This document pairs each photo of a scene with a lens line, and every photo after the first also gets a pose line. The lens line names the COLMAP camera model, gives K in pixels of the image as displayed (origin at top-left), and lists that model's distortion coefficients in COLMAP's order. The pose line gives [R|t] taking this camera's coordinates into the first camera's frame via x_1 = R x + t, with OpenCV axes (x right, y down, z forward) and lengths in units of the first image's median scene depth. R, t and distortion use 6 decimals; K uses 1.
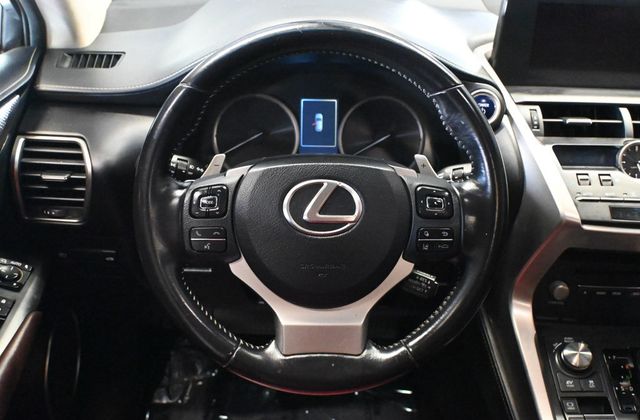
lens RADIAL K [[720.4, 0, 320.0], [0, 720.4, 210.0], [0, 0, 1]] dist [0.018687, 0.016397]
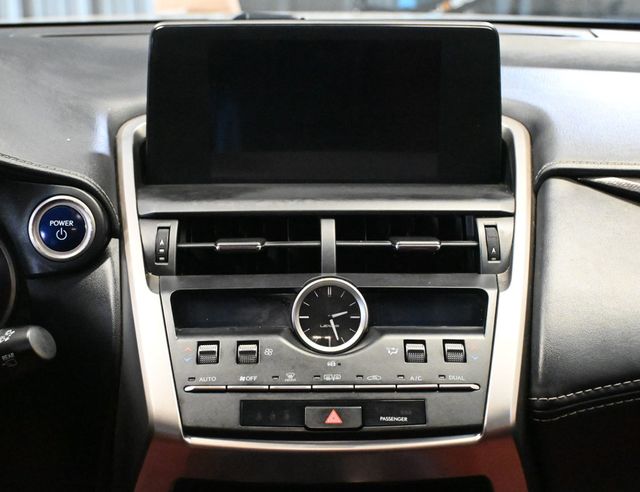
lens RADIAL K [[1355.1, 0, 319.9], [0, 1355.1, 263.2], [0, 0, 1]] dist [-0.338807, 0.015359]
pose [[0.999265, -0.035541, -0.014342, 0.448780], [0.033588, 0.992343, -0.118861, 0.013795], [0.018457, 0.118292, 0.992807, -0.008920]]
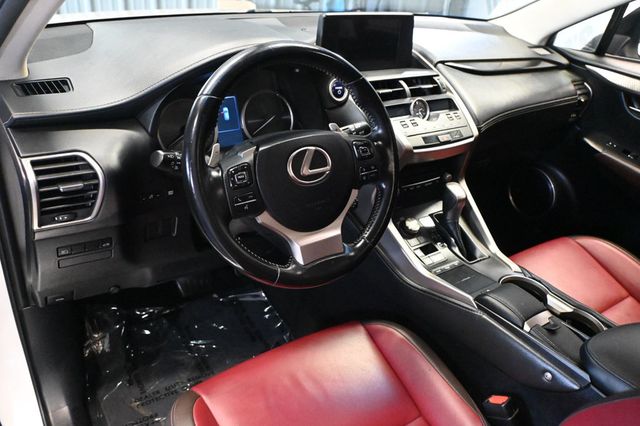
lens RADIAL K [[522.5, 0, 320.0], [0, 522.5, 213.0], [0, 0, 1]] dist [0.009916, 0.002882]
pose [[0.835329, -0.232209, 0.498301, -0.457231], [0.188242, 0.972436, 0.137595, -0.044068], [-0.516517, -0.021135, 0.856016, 0.028461]]
